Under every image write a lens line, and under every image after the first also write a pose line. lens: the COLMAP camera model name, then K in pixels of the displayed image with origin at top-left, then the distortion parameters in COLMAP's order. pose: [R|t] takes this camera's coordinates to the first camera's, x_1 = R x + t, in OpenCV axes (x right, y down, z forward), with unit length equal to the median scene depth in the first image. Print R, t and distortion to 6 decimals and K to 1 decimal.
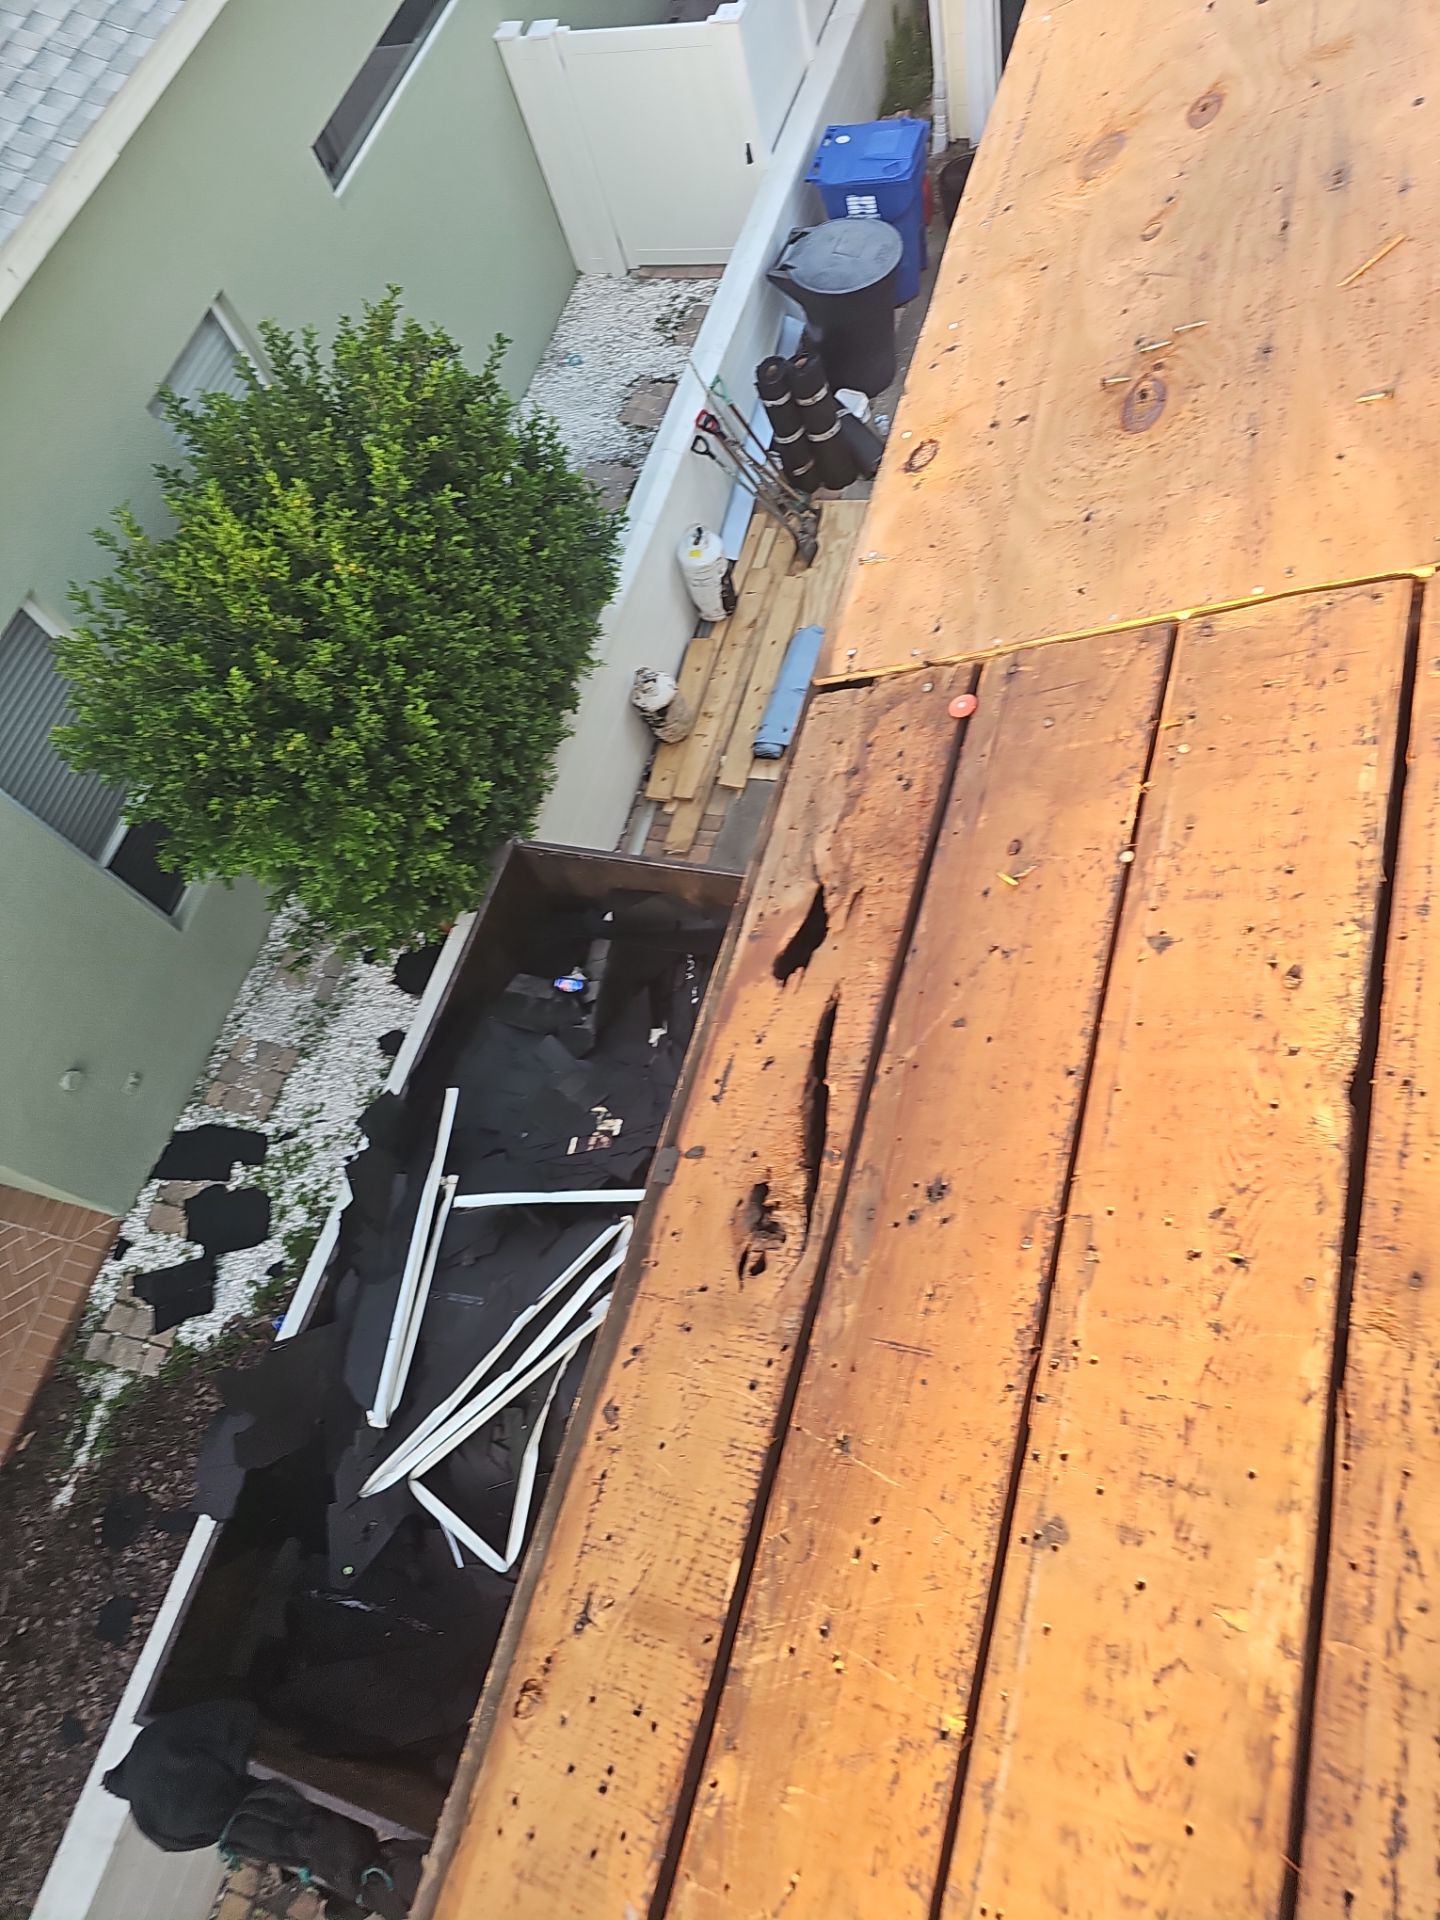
lens RADIAL K [[1312.6, 0, 748.3], [0, 1312.6, 960.5], [0, 0, 1]] dist [0.073765, -0.064041]
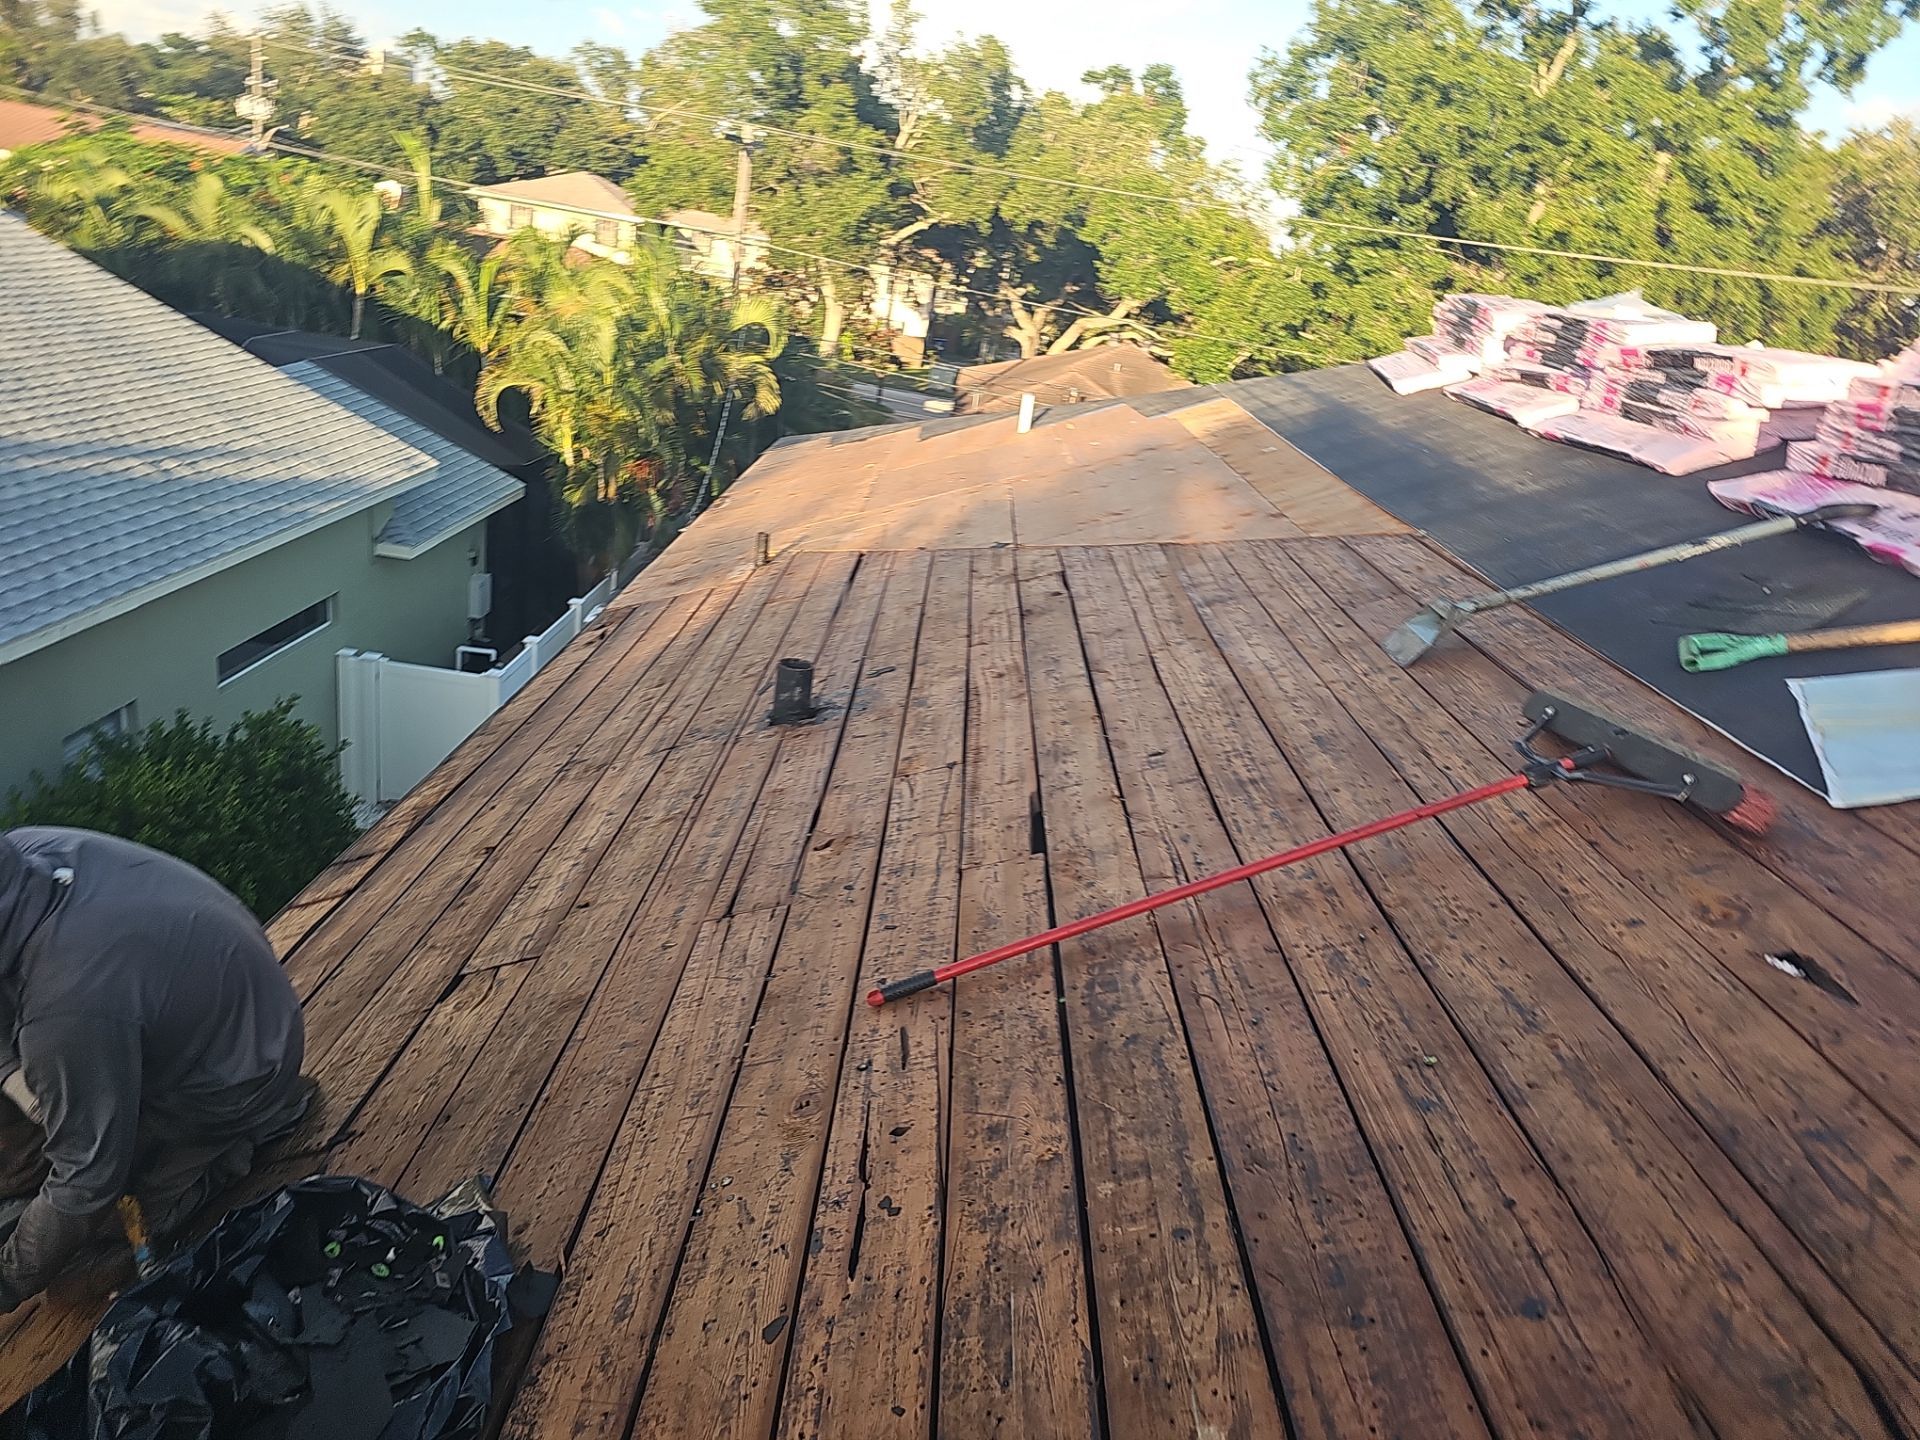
lens RADIAL K [[1312.6, 0, 960.0], [0, 1312.6, 720.0], [0, 0, 1]] dist [0.073765, -0.064041]
pose [[0.907127, 0.238237, 0.346933, -0.043463], [0.052274, 0.754186, -0.654577, 0.445057], [-0.417597, 0.611920, 0.671689, -0.329257]]
